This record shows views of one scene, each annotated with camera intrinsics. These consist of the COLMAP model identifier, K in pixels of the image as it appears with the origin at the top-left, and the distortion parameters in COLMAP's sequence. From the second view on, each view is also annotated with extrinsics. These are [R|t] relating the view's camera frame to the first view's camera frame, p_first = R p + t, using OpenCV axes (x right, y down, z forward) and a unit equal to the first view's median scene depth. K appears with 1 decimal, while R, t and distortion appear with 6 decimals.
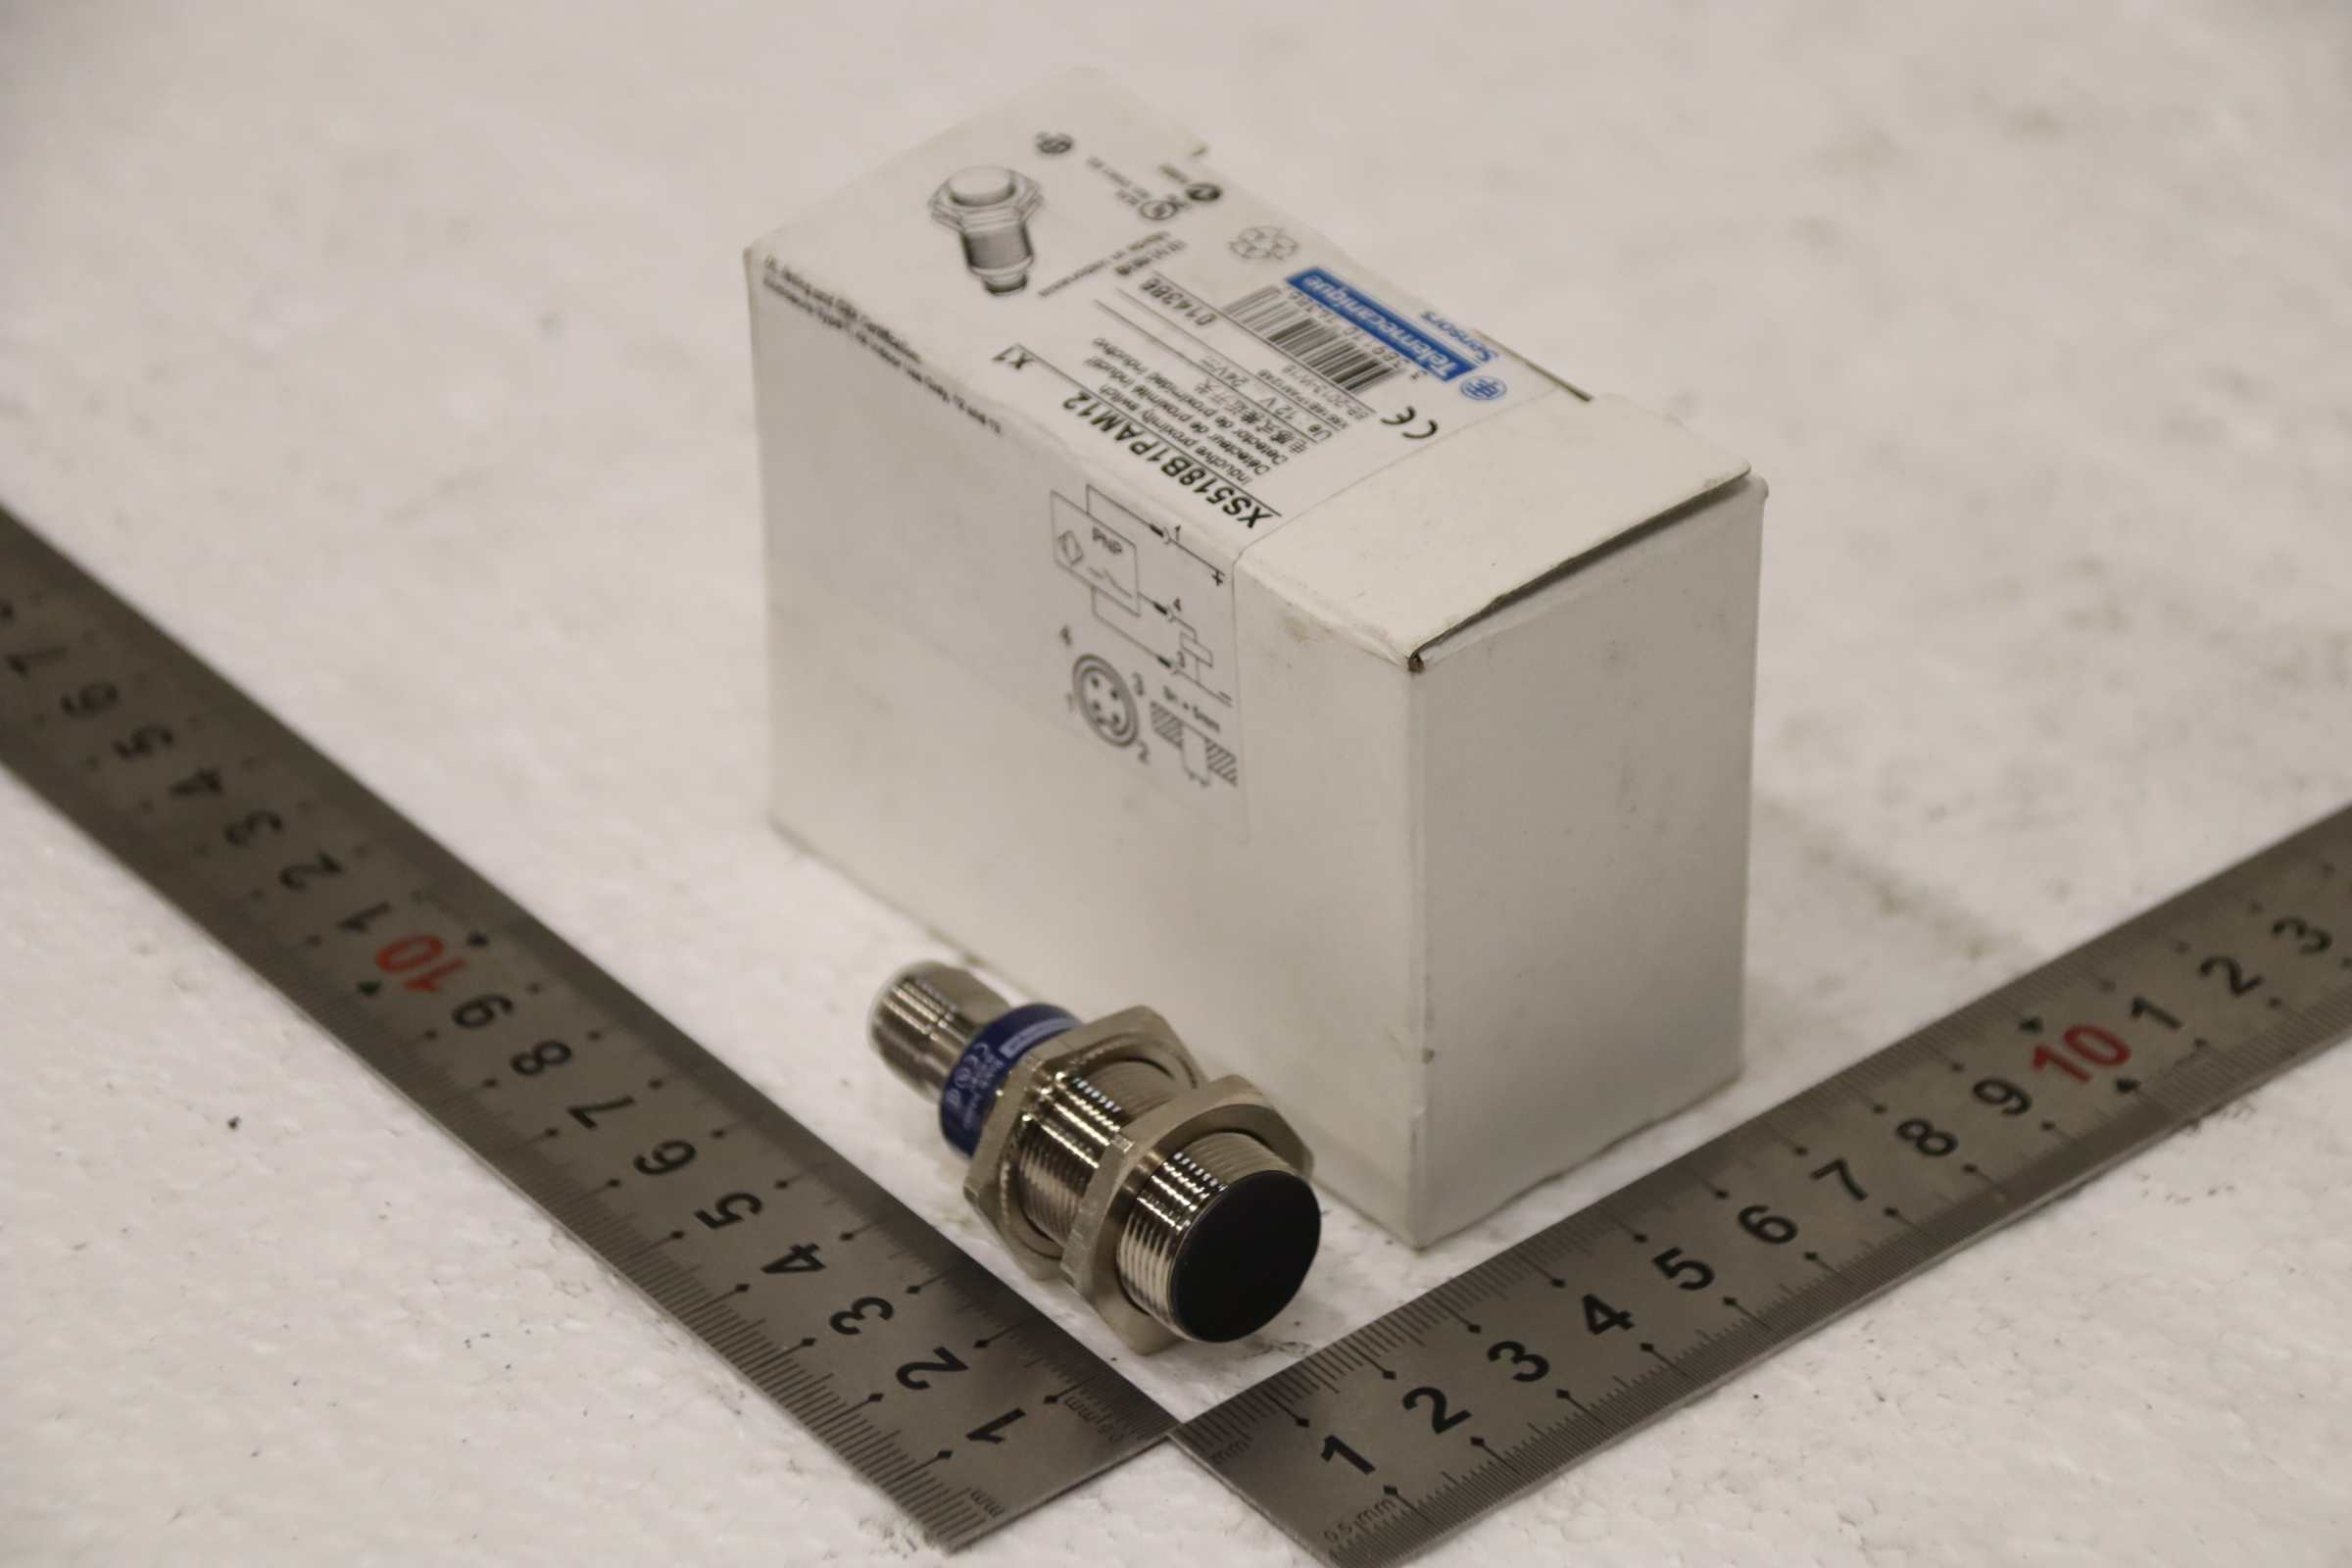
lens RADIAL K [[6686.0, 0, 1167.0], [0, 6686.0, 800.7], [0, 0, 1]] dist [0.261094, 0.000000]
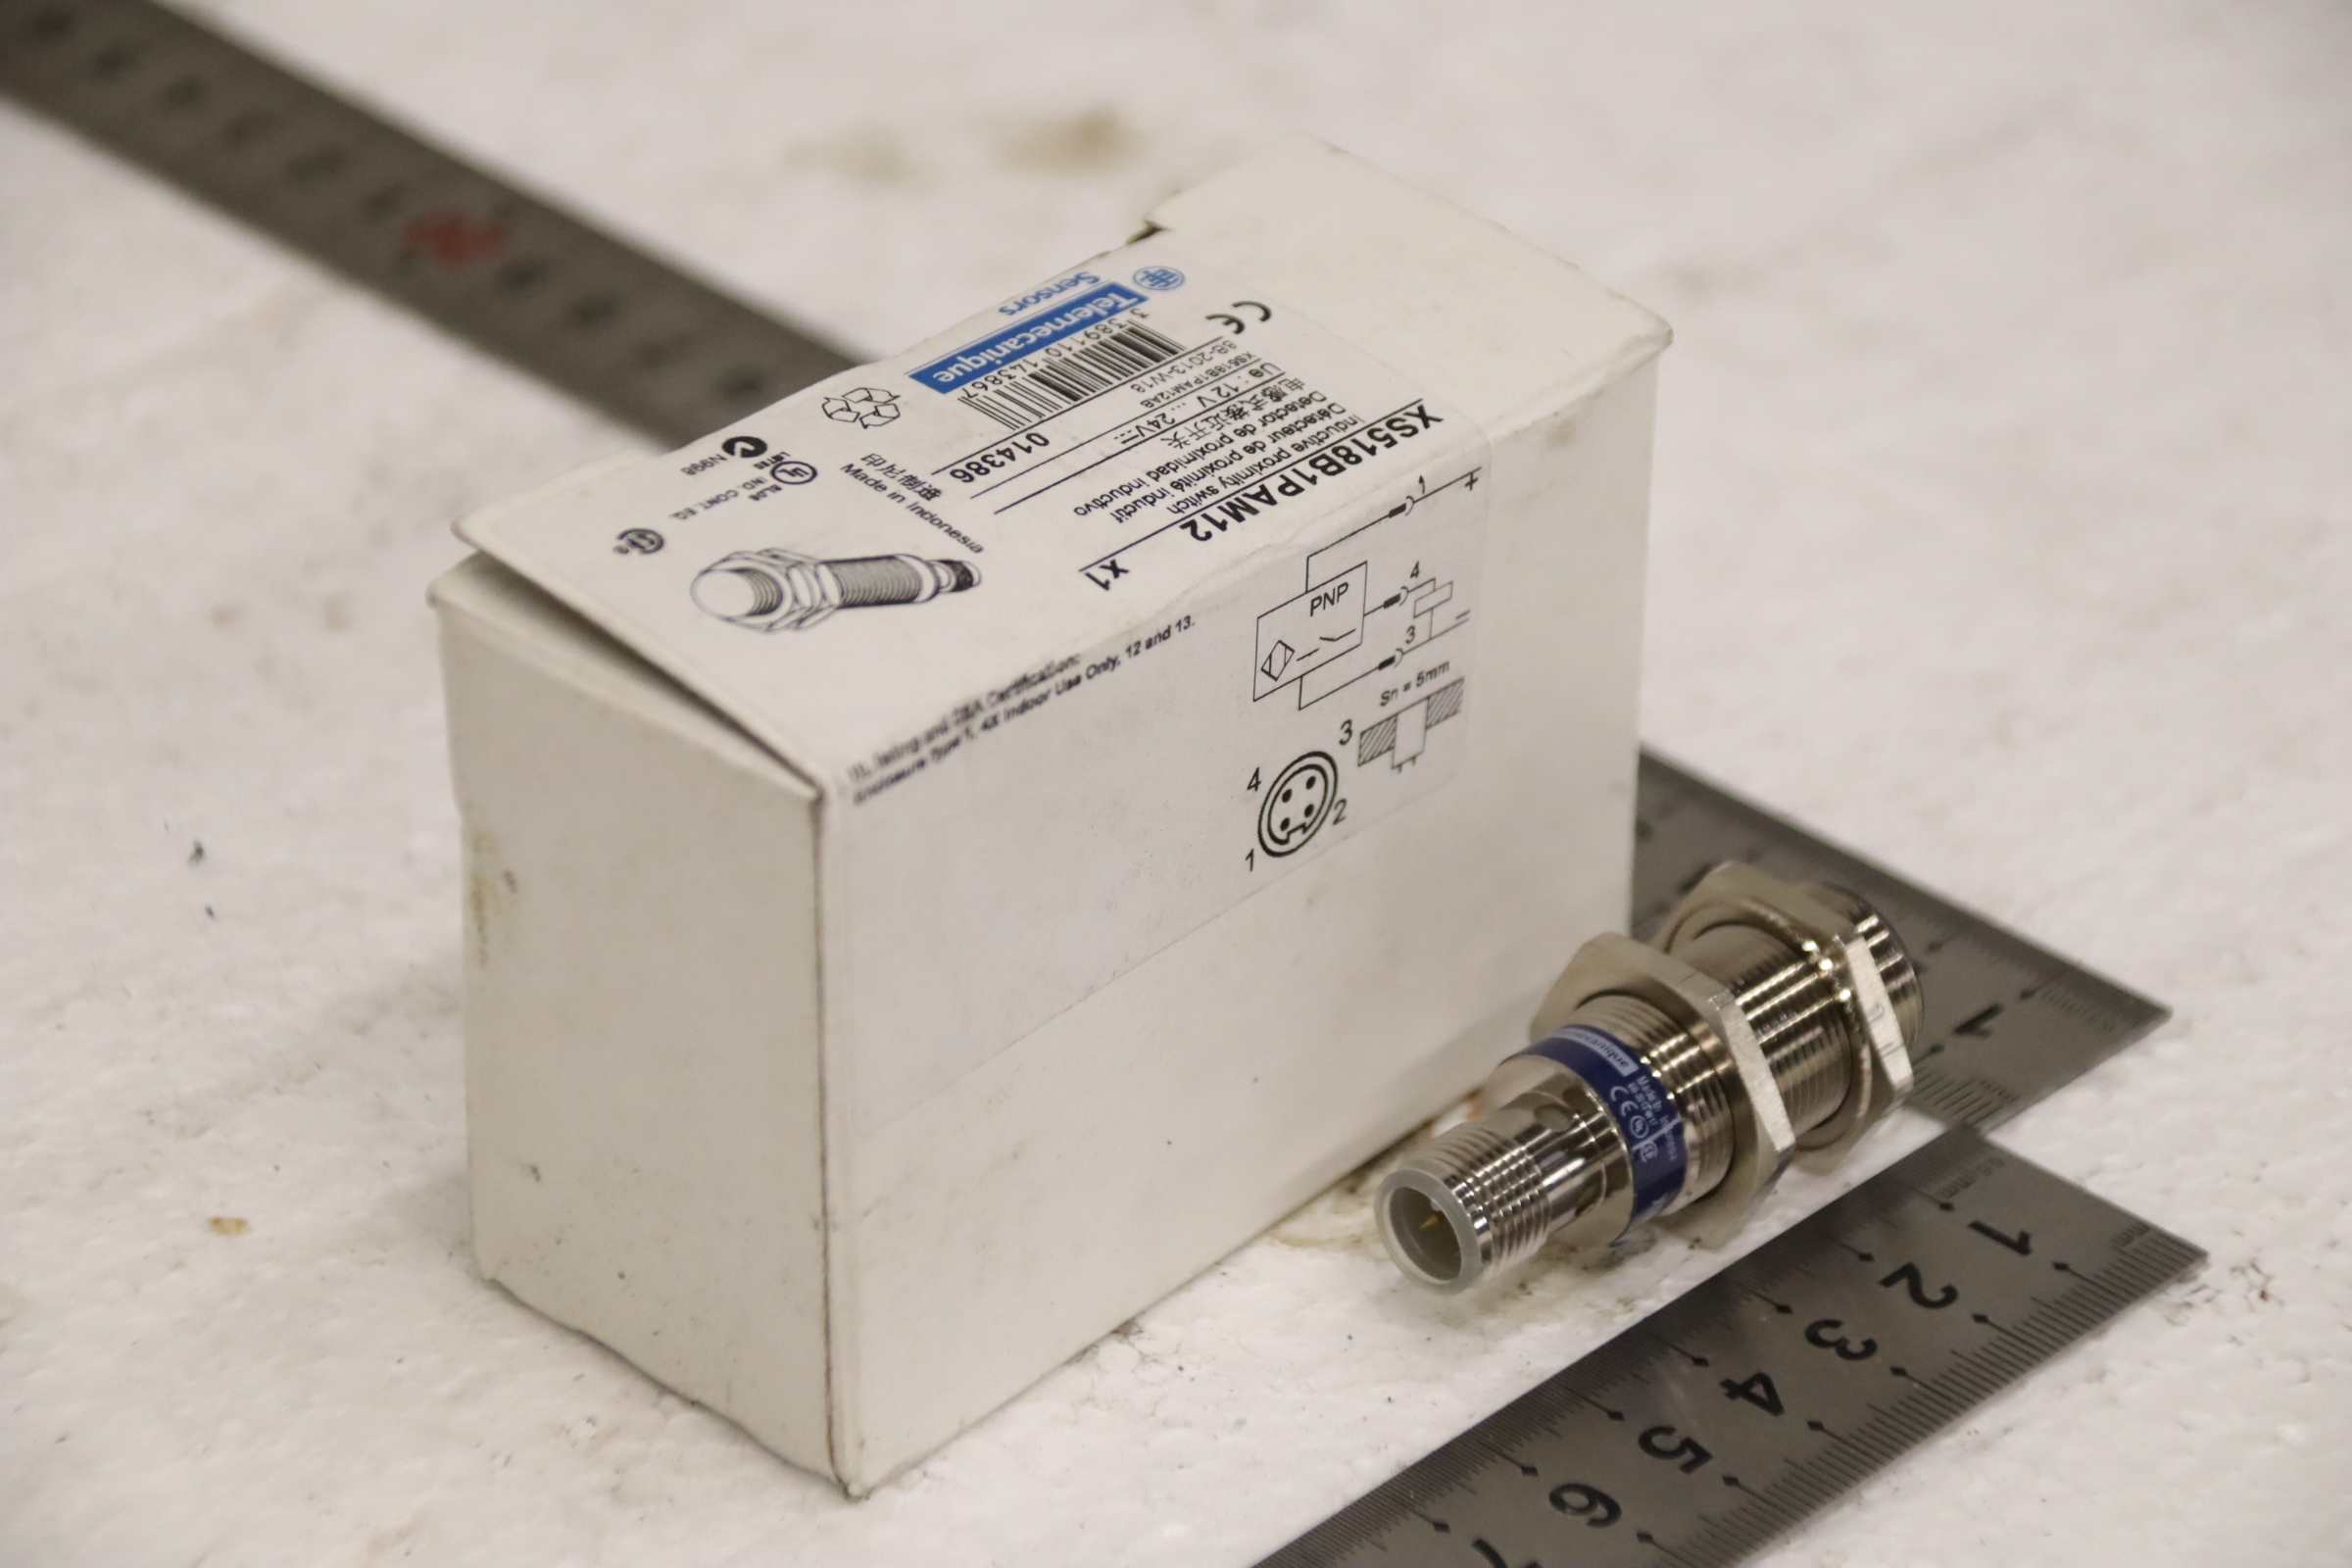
lens RADIAL K [[8127.7, 0, 1176.0], [0, 8127.7, 781.5], [0, 0, 1]] dist [0.359218, 0.000000]
pose [[-0.119831, -0.523761, 0.843395, -0.890847], [0.549826, 0.672329, 0.495647, -0.545694], [-0.826639, 0.523114, 0.207412, 0.801704]]
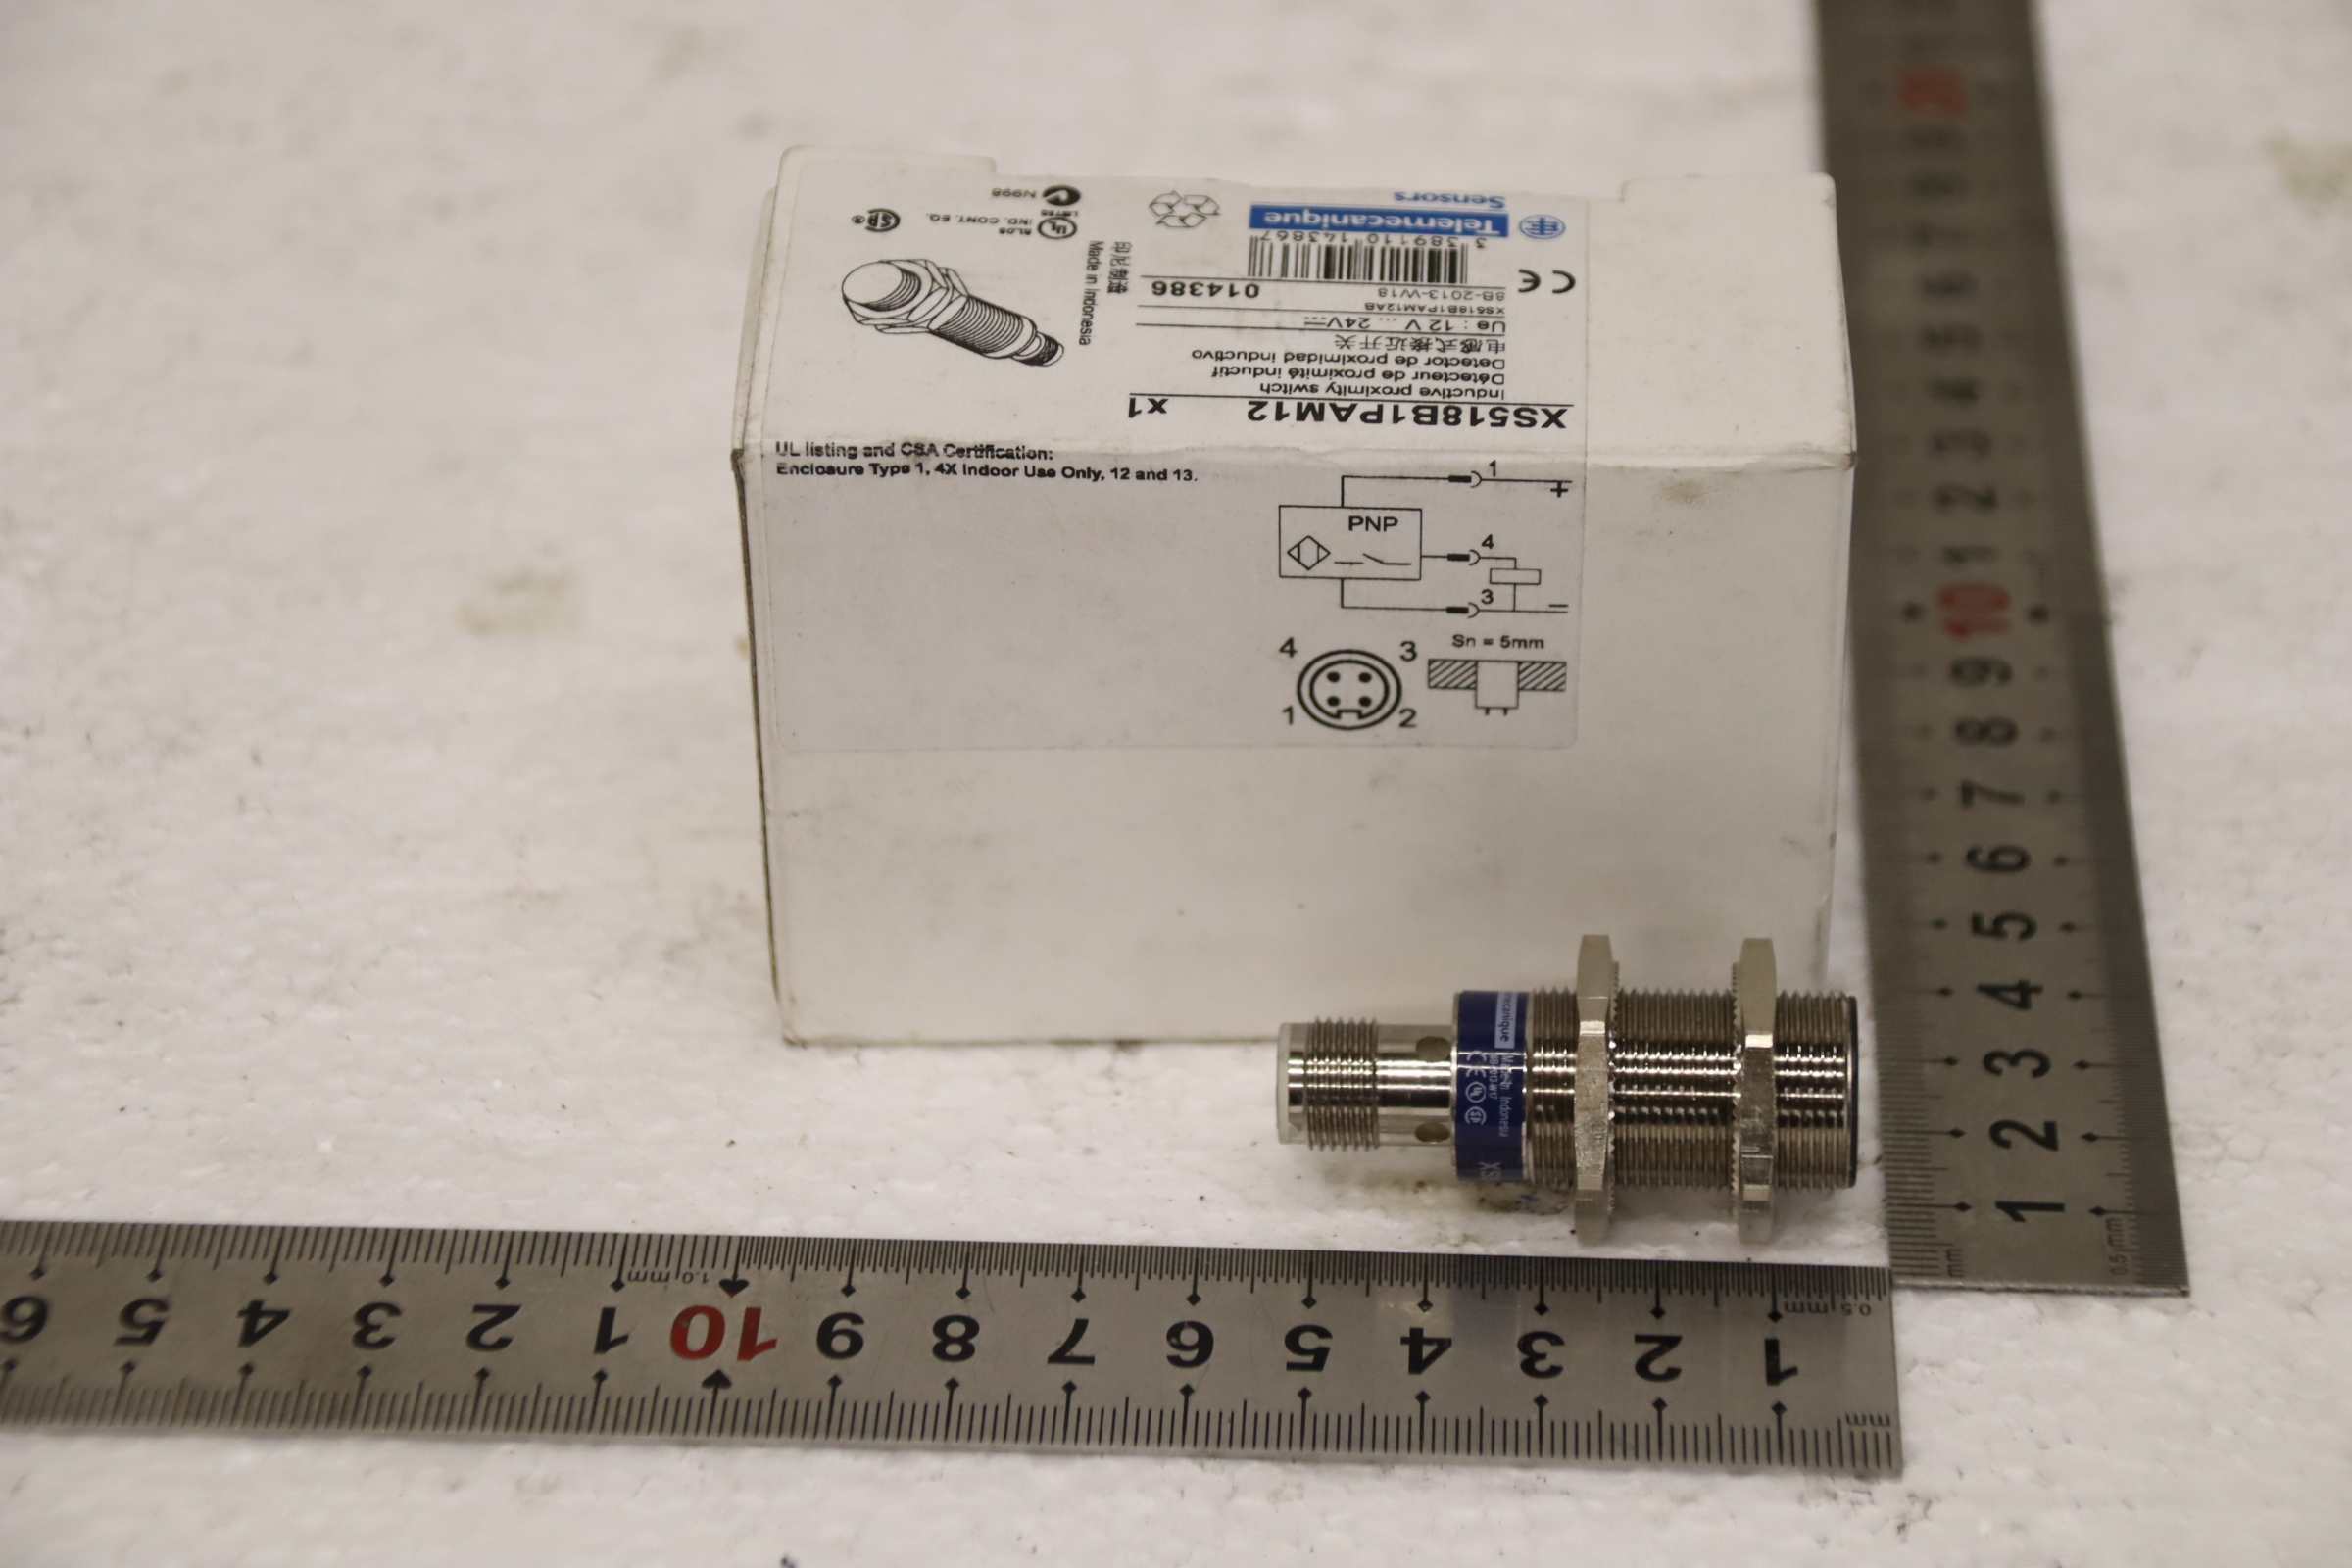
lens RADIAL K [[6351.9, 0, 1178.4], [0, 6351.9, 780.9], [0, 0, 1]] dist [0.229840, 0.000000]
pose [[0.668111, -0.442405, 0.598251, -0.580946], [0.422282, 0.887453, 0.184675, -0.183363], [-0.612621, 0.129247, 0.779737, 0.308711]]
